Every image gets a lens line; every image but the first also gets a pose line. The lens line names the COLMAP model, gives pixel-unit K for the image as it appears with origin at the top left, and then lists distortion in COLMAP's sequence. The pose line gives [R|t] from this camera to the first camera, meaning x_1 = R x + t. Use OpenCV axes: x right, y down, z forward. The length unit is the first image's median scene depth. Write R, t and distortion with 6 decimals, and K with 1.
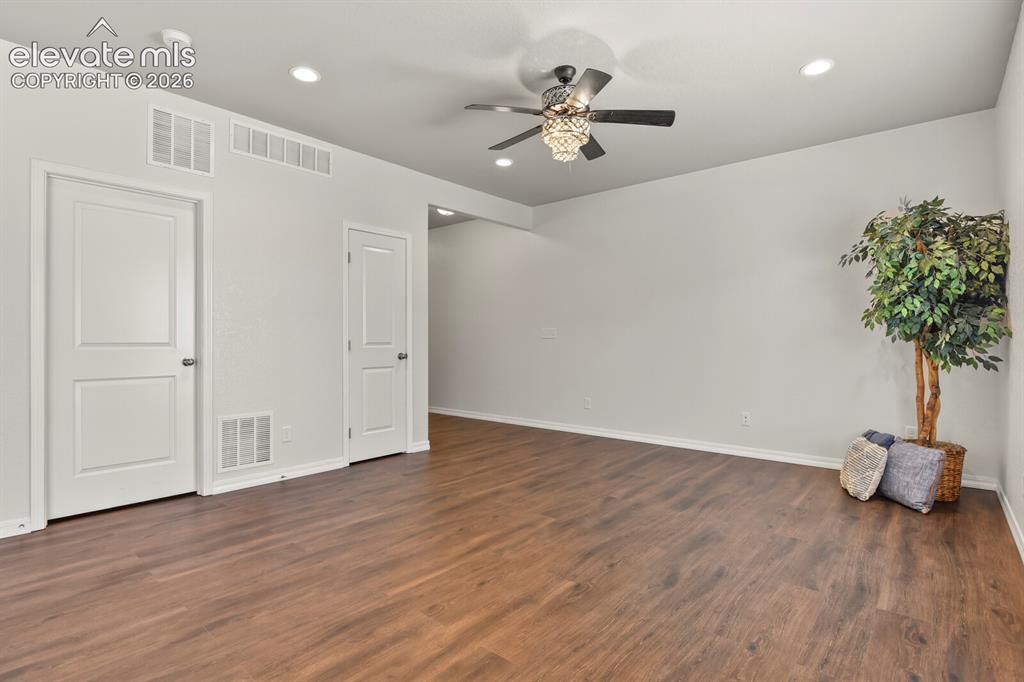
lens RADIAL K [[499.7, 0, 520.5], [0, 499.7, 341.4], [0, 0, 1]] dist [-0.015155, -0.002965]
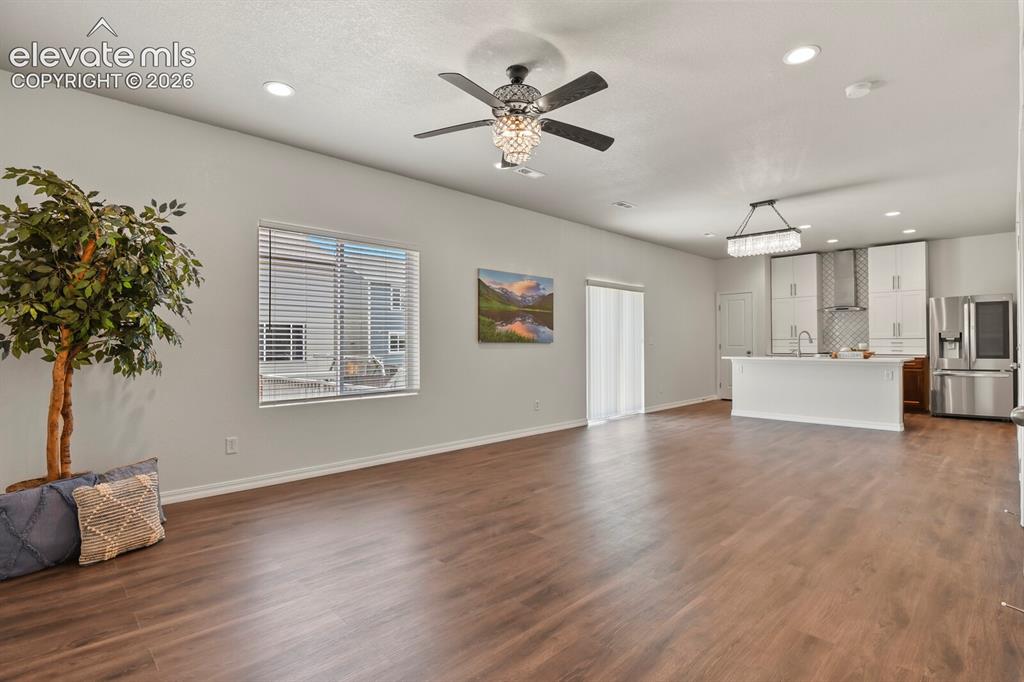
lens RADIAL K [[499.7, 0, 514.3], [0, 499.7, 340.7], [0, 0, 1]] dist [-0.015155, -0.002965]
pose [[-0.995119, 0.005642, 0.098523, 0.001507], [0.005318, 0.999980, -0.003558, -0.014436], [-0.098541, -0.003017, -0.995128, 1.898038]]
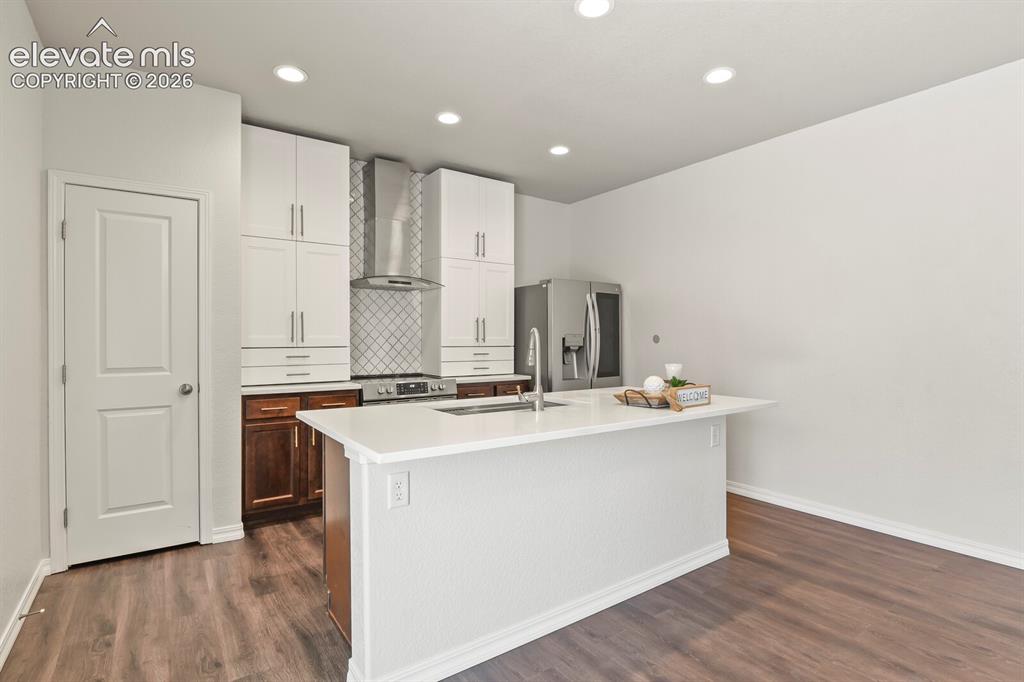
lens RADIAL K [[499.7, 0, 515.9], [0, 499.7, 343.0], [0, 0, 1]] dist [-0.015155, -0.002965]
pose [[-0.257266, 0.003859, -0.966333, -0.352907], [-0.000851, 0.999991, 0.004220, -0.039203], [0.966340, 0.001908, -0.257260, -0.314056]]
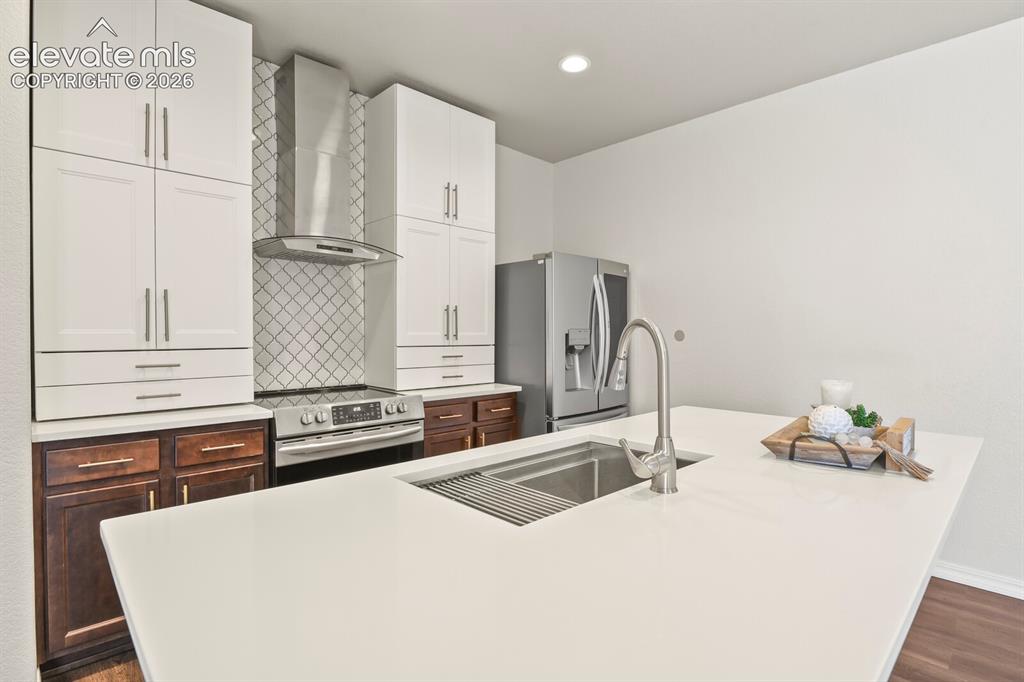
lens RADIAL K [[499.7, 0, 516.1], [0, 499.7, 342.5], [0, 0, 1]] dist [-0.015155, -0.002965]
pose [[-0.105490, 0.014970, -0.994308, -0.707430], [-0.002985, 0.999877, 0.015370, -0.045576], [0.994416, 0.004589, -0.105433, -0.536539]]
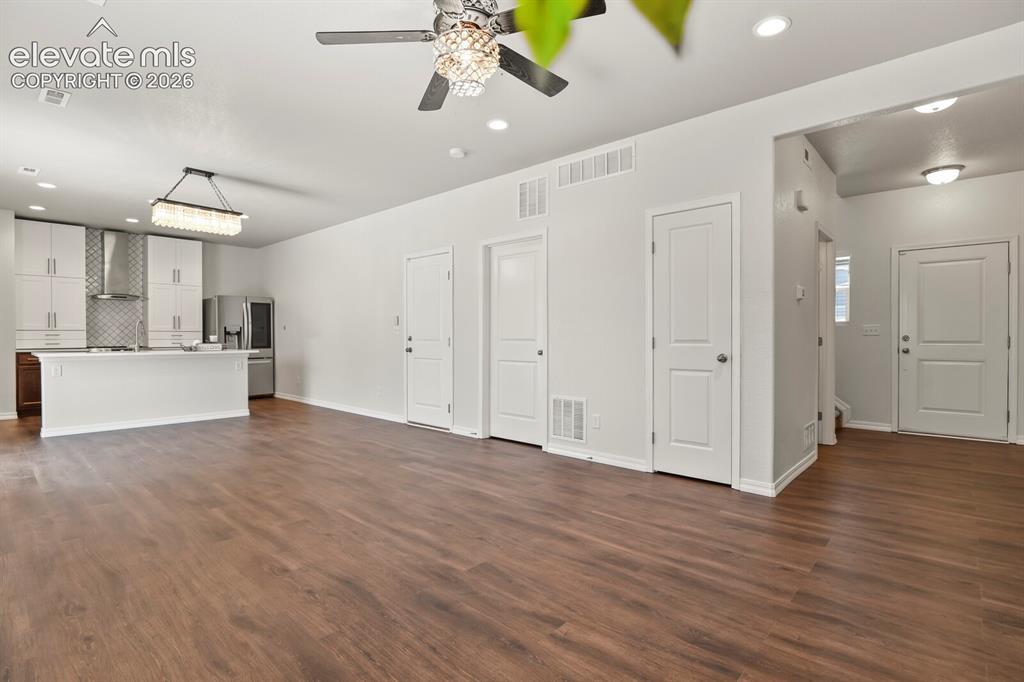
lens RADIAL K [[499.7, 0, 519.9], [0, 499.7, 341.6], [0, 0, 1]] dist [-0.015155, -0.002965]
pose [[-0.033750, 0.012410, -0.999353, 0.800225], [-0.002454, 0.999919, 0.012500, -0.007183], [0.999427, 0.002874, -0.033717, 1.067931]]
